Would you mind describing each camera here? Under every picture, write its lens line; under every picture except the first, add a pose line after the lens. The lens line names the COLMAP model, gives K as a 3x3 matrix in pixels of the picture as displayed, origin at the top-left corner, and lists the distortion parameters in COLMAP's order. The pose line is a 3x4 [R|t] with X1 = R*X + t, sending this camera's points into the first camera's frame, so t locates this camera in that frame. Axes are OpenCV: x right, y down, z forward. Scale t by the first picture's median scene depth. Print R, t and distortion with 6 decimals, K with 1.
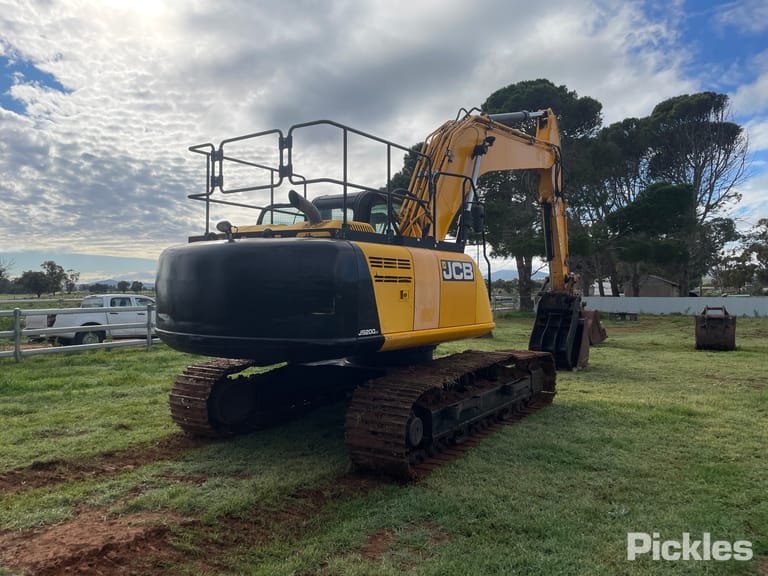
lens RADIAL K [[585.8, 0, 383.2], [0, 585.8, 281.7], [0, 0, 1]] dist [0.084678, -0.102026]
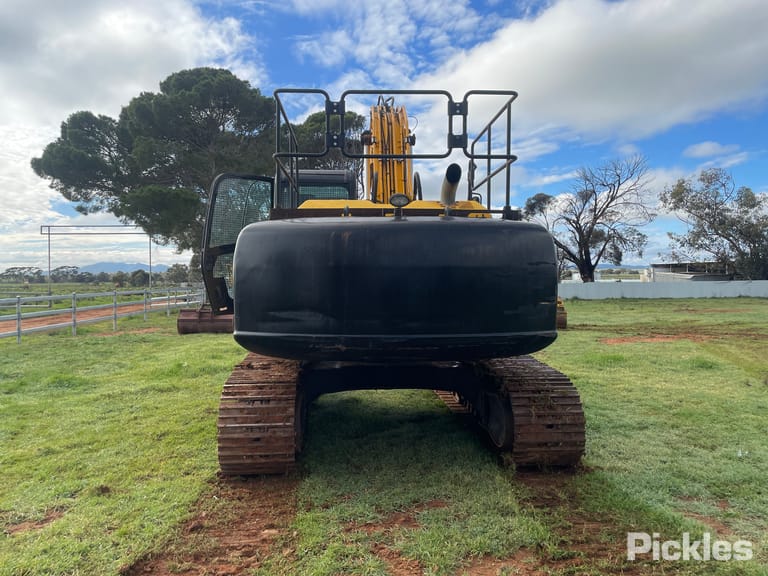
lens RADIAL K [[580.2, 0, 385.9], [0, 580.2, 272.4], [0, 0, 1]] dist [0.080732, -0.110881]
pose [[0.794396, 0.000085, 0.607401, -0.759312], [0.002016, 0.999994, -0.002777, 0.007391], [-0.607397, 0.003431, 0.794391, 0.376911]]
